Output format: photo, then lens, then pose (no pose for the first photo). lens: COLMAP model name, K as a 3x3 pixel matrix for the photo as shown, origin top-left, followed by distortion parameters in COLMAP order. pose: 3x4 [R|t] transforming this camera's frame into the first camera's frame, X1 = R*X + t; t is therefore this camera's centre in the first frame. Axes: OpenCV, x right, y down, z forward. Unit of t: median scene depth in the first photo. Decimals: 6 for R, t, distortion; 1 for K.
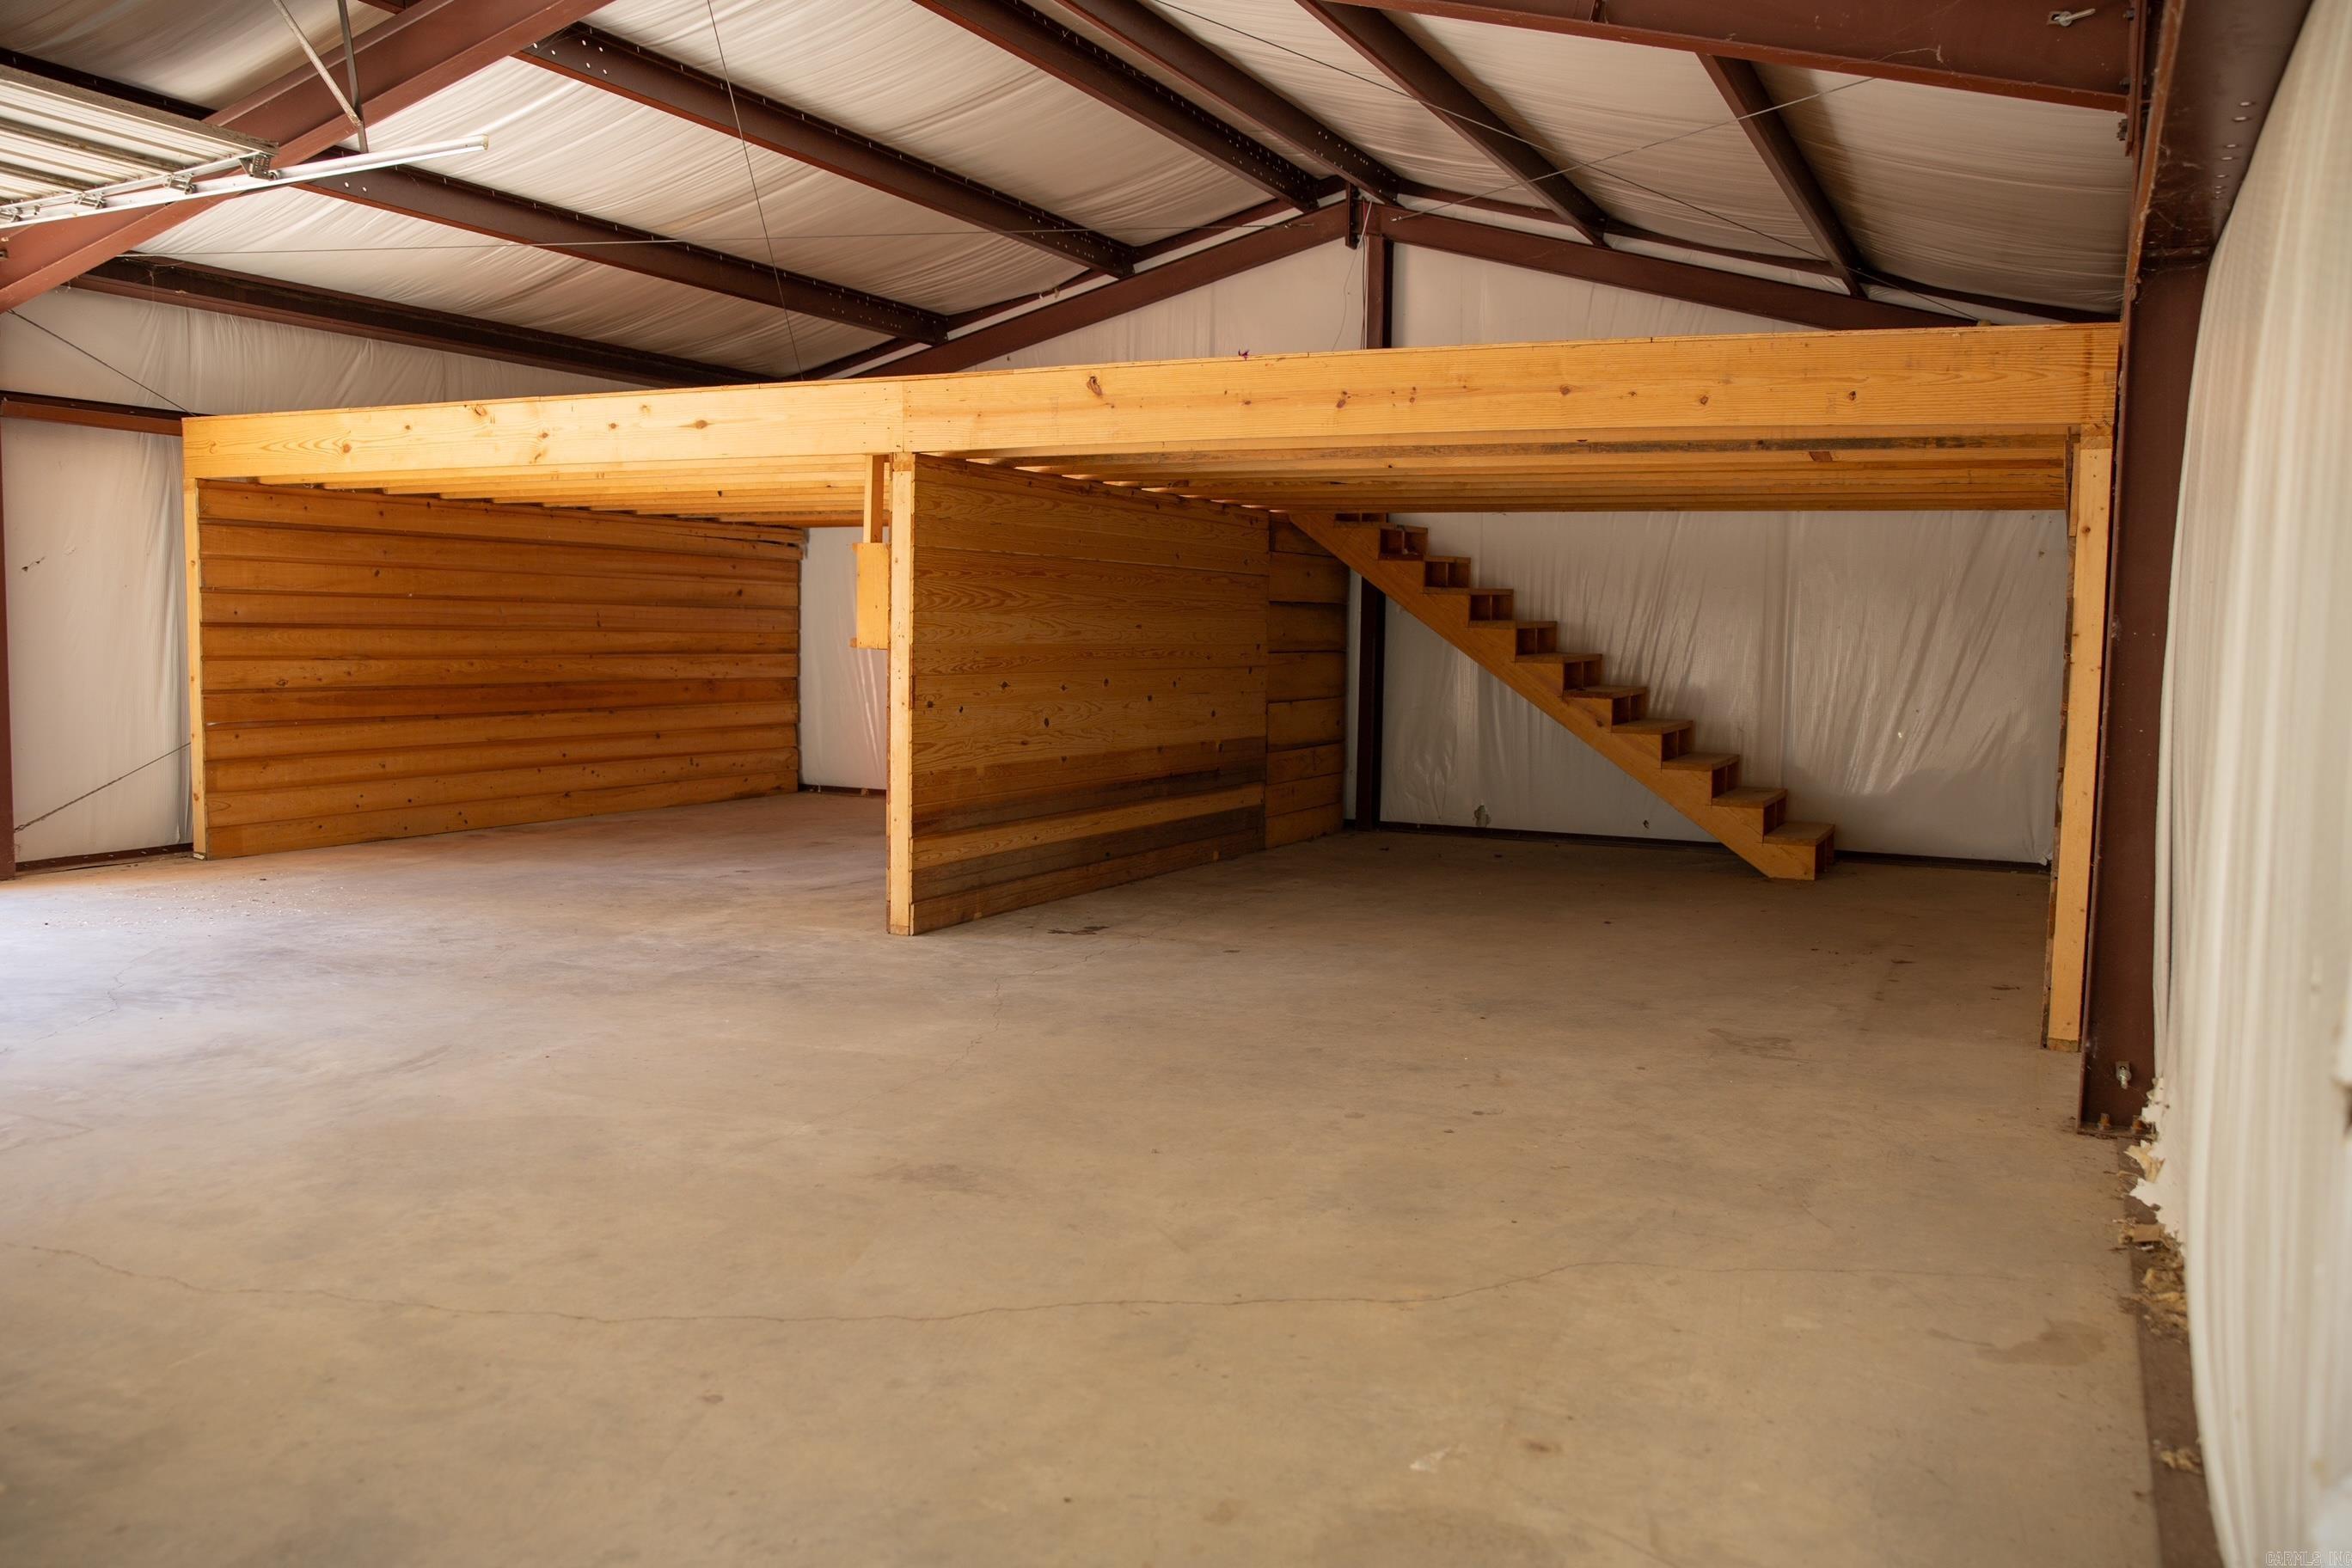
lens RADIAL K [[1893.8, 0, 1188.8], [0, 1893.8, 787.2], [0, 0, 1]] dist [-0.112817, 0.118299]
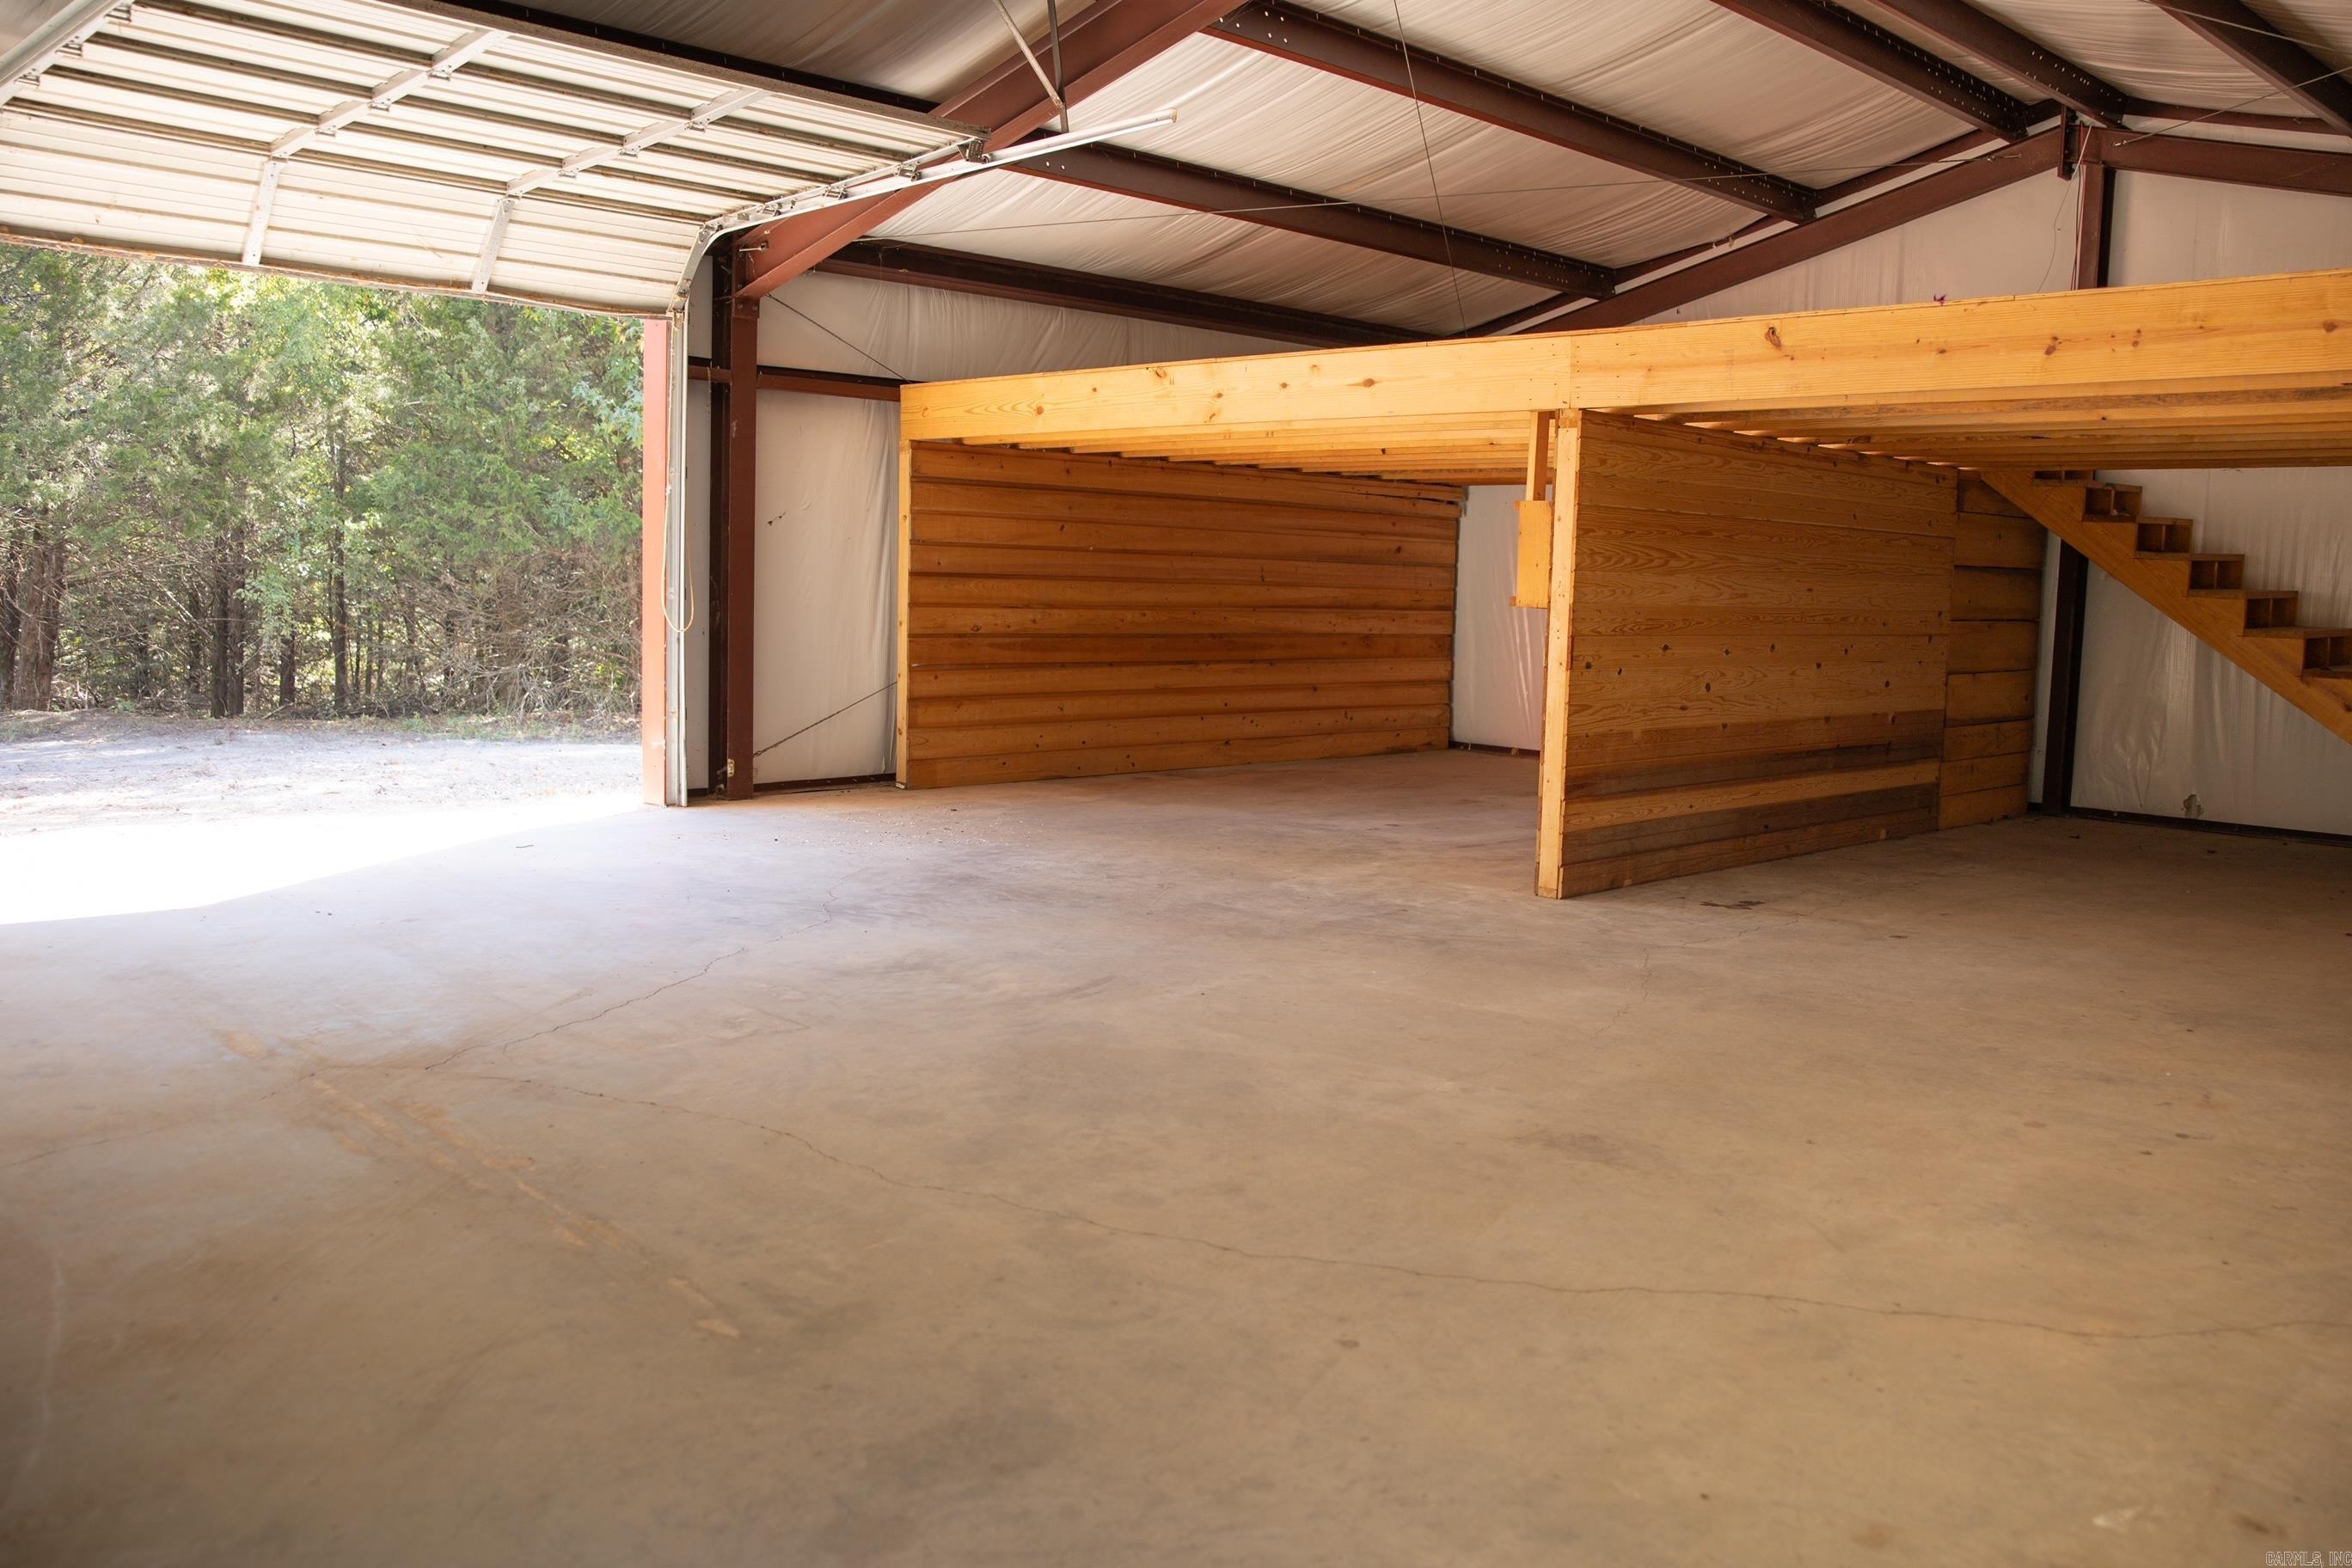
lens RADIAL K [[1896.2, 0, 1172.3], [0, 1896.2, 776.9], [0, 0, 1]] dist [-0.113855, 0.121663]
pose [[0.939727, 0.044605, -0.339004, -0.005015], [-0.039147, 0.998970, 0.022925, 0.000113], [0.339677, -0.008272, 0.940506, 0.003294]]
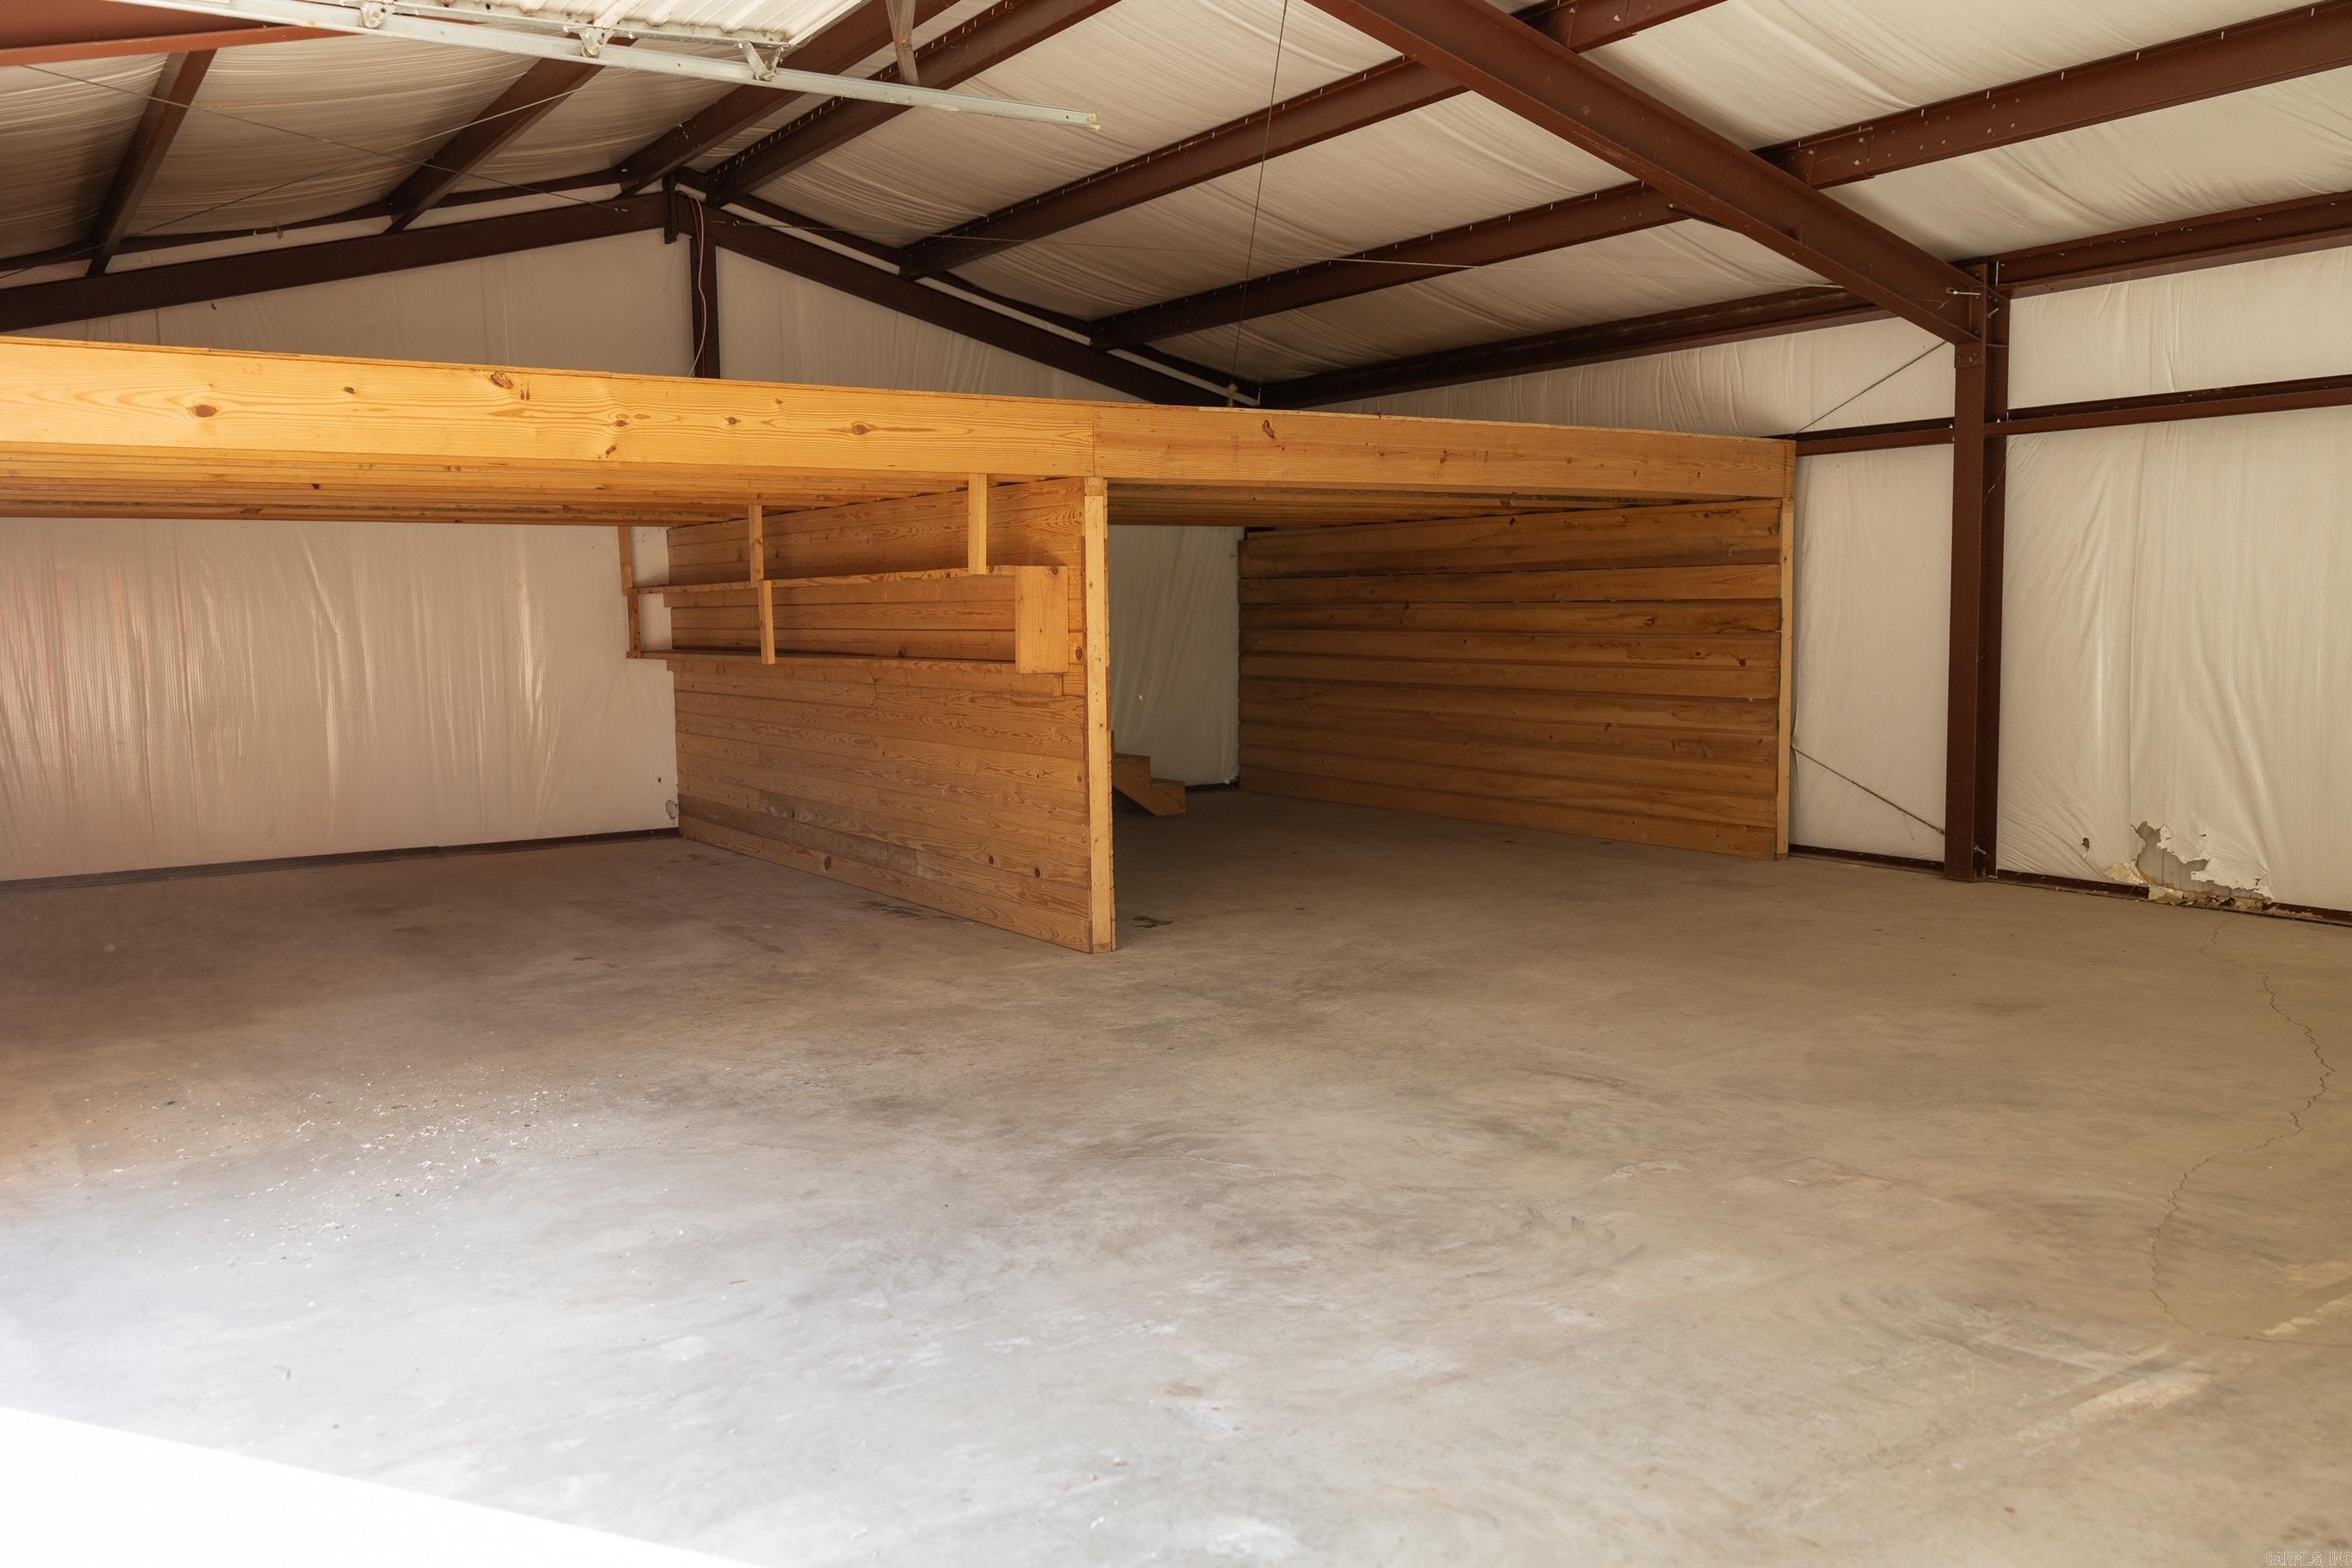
lens RADIAL K [[1863.6, 0, 1176.0], [0, 1863.6, 784.0], [0, 0, 1]] dist [0.013392, 0.011087]
pose [[0.519169, -0.105231, 0.848168, -0.957654], [0.093457, 0.993430, 0.066048, -0.073564], [-0.849546, 0.044977, 0.525593, 0.427843]]
